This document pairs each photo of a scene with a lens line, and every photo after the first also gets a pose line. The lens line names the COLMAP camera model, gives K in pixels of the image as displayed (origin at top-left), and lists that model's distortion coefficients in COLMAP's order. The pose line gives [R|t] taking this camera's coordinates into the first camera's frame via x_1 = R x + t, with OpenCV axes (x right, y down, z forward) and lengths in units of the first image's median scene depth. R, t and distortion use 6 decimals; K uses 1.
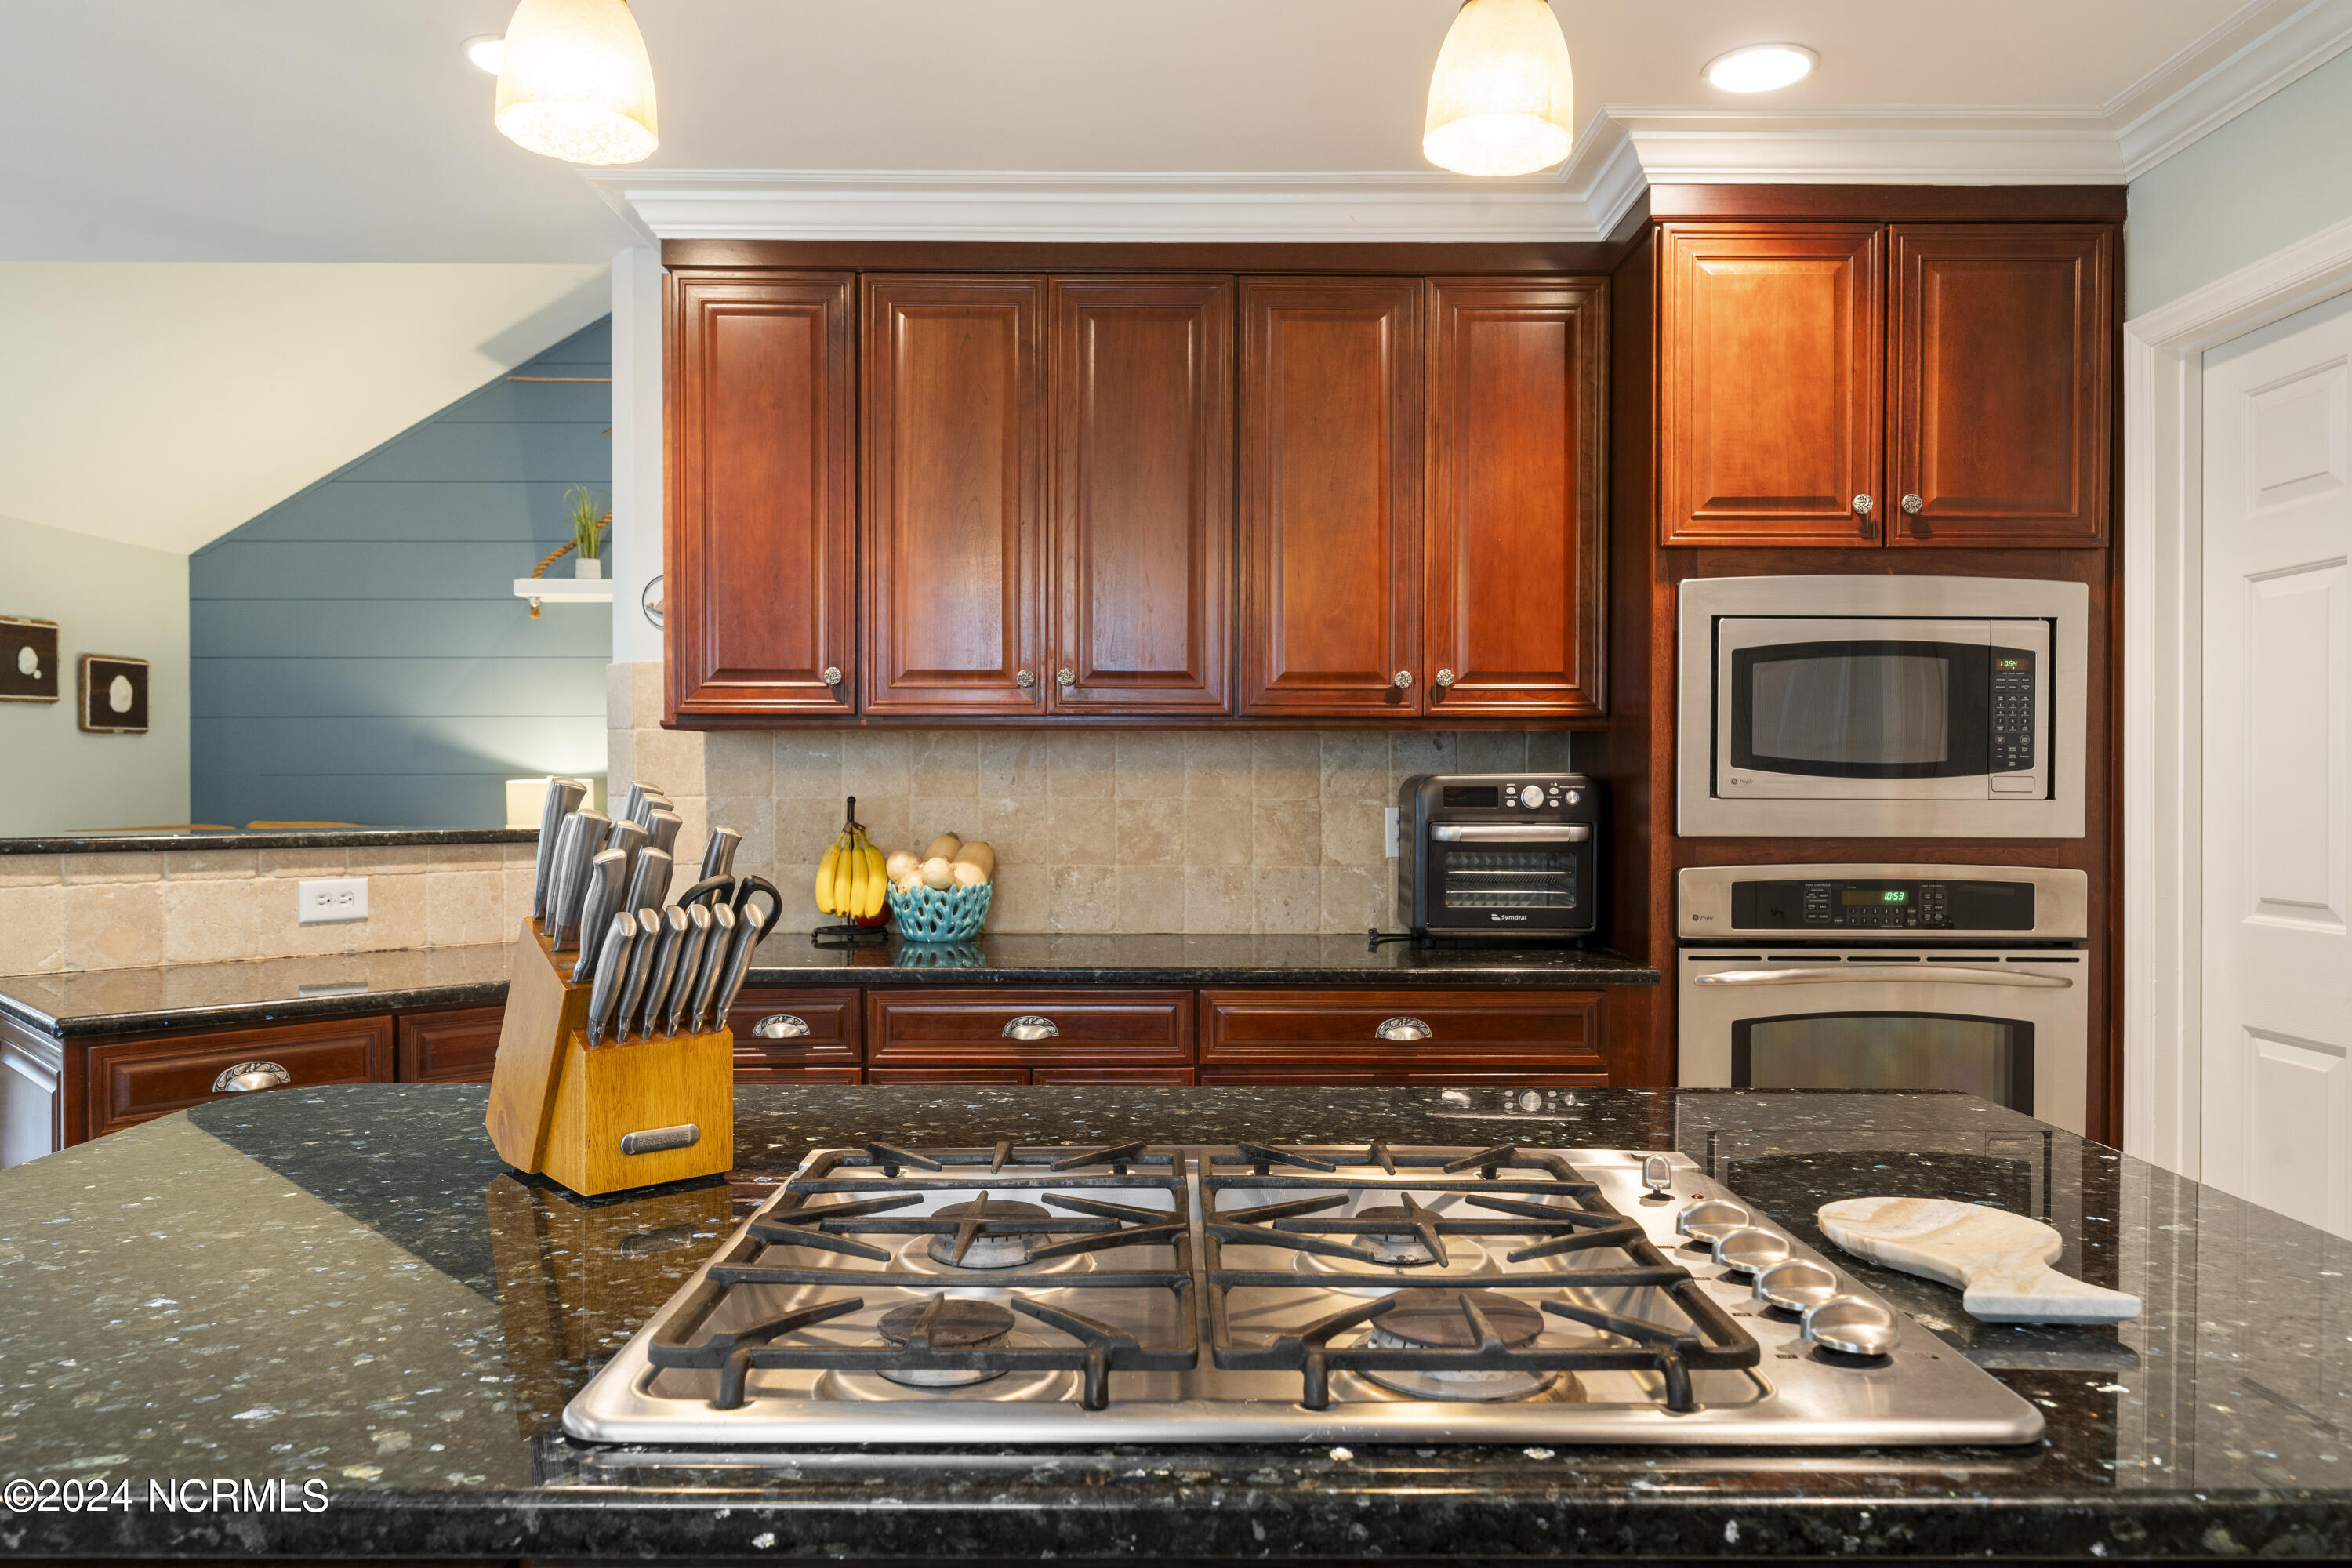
lens RADIAL K [[1563.7, 0, 1176.1], [0, 1563.7, 797.8], [0, 0, 1]] dist [0.003197, 0.002210]
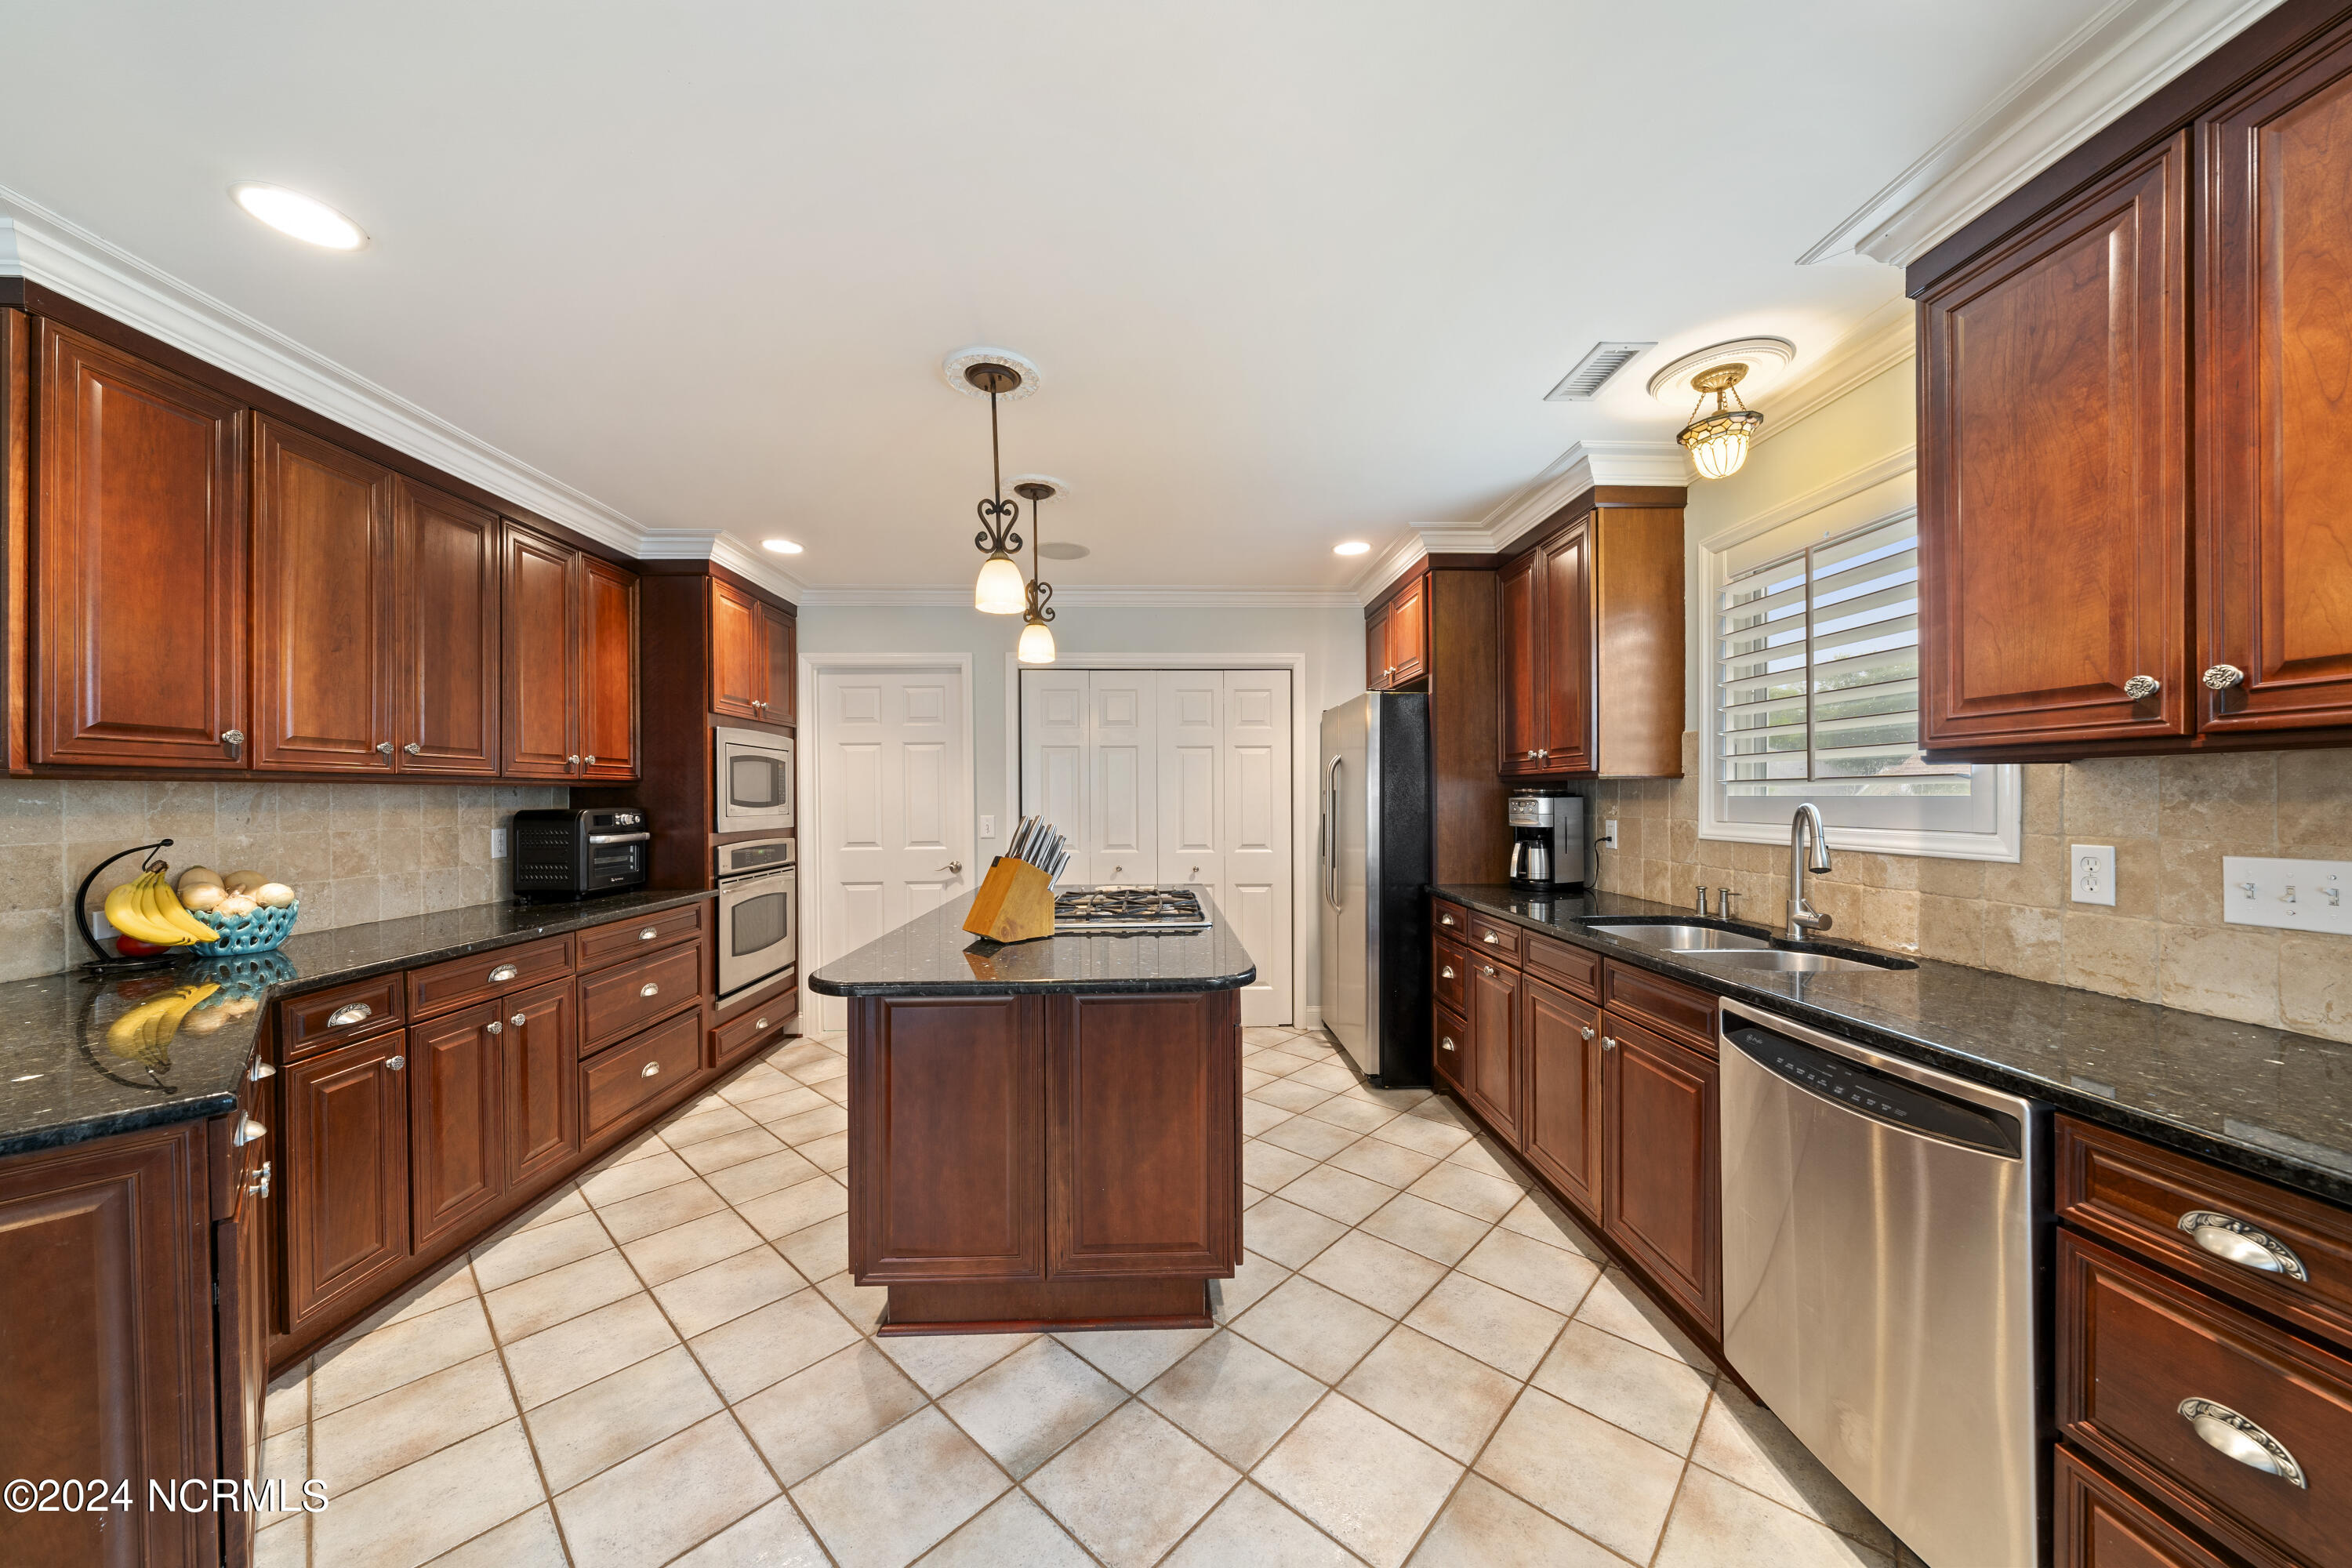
lens RADIAL K [[802.1, 0, 1174.3], [0, 802.1, 798.6], [0, 0, 1]] dist [-0.003280, -0.000151]
pose [[-0.021811, -0.006082, 0.999744, -0.876840], [0.018357, 0.999810, 0.006483, -0.022496], [-0.999594, 0.018493, -0.021695, 0.309822]]
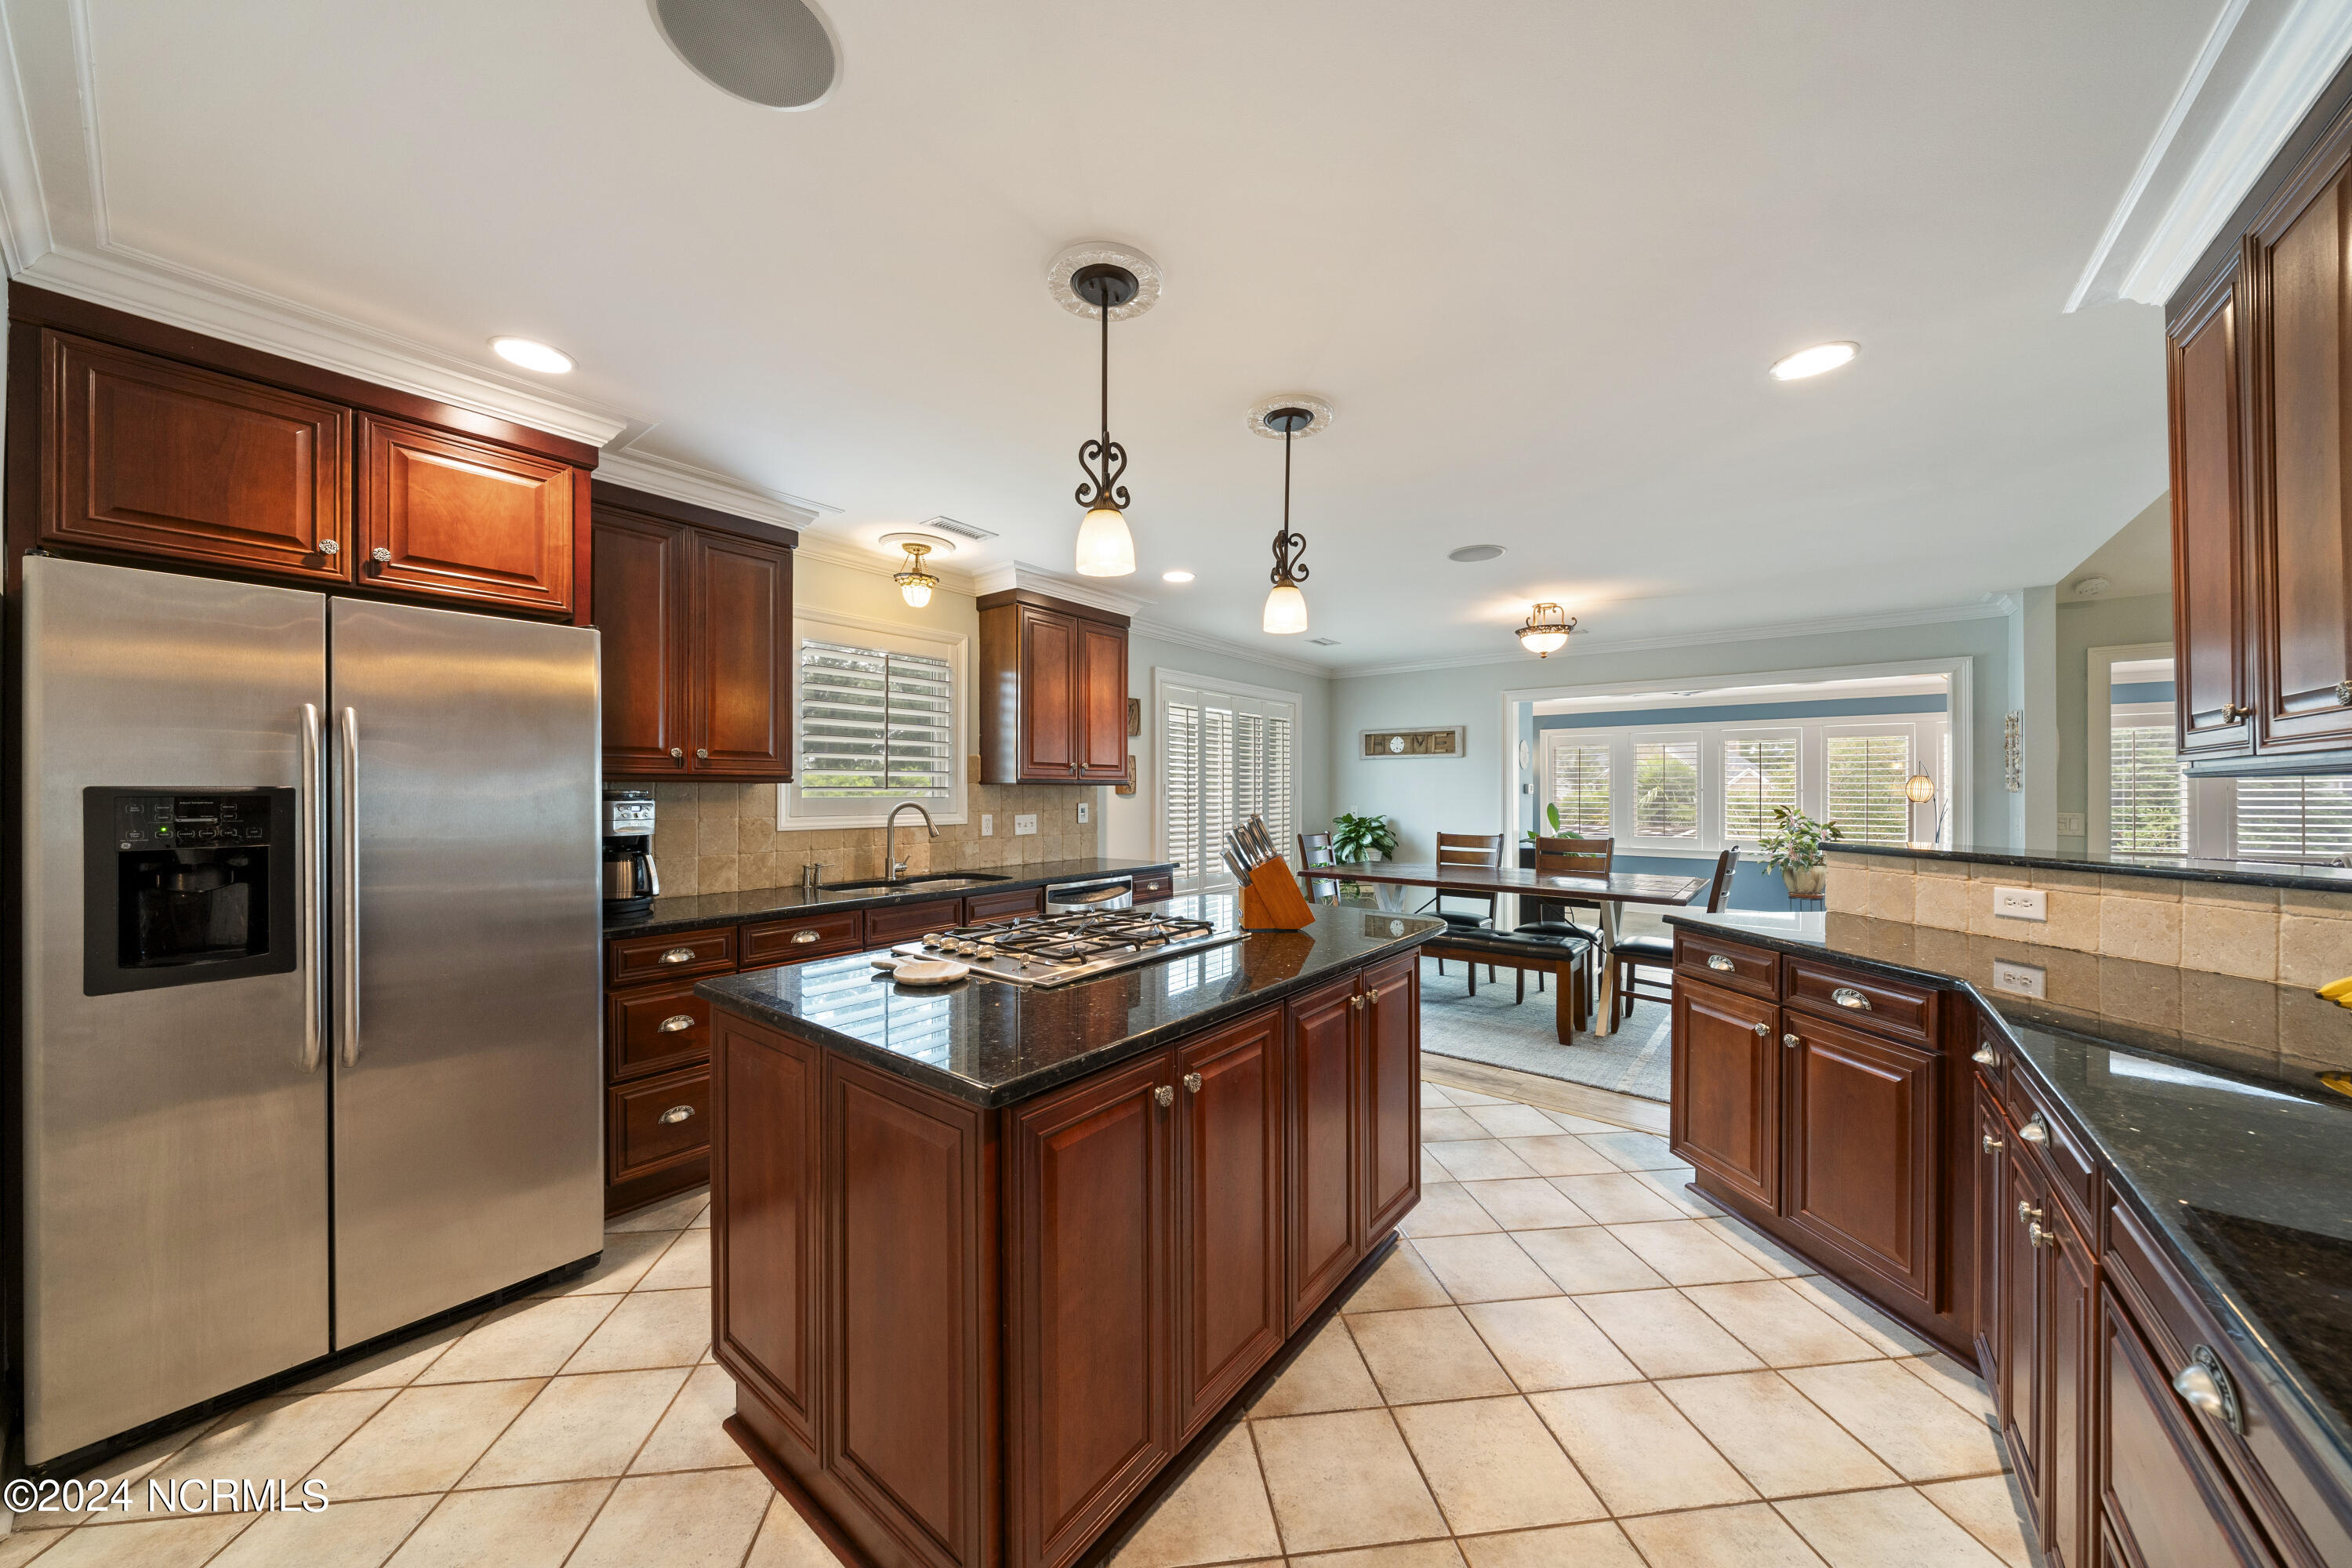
lens RADIAL K [[802.9, 0, 1171.7], [0, 802.9, 791.2], [0, 0, 1]] dist [-0.003367, -0.000030]
pose [[-0.629867, -0.004146, -0.776692, 0.514052], [-0.012236, 0.999915, 0.004586, -0.030677], [0.776607, 0.012392, -0.629864, 0.856016]]
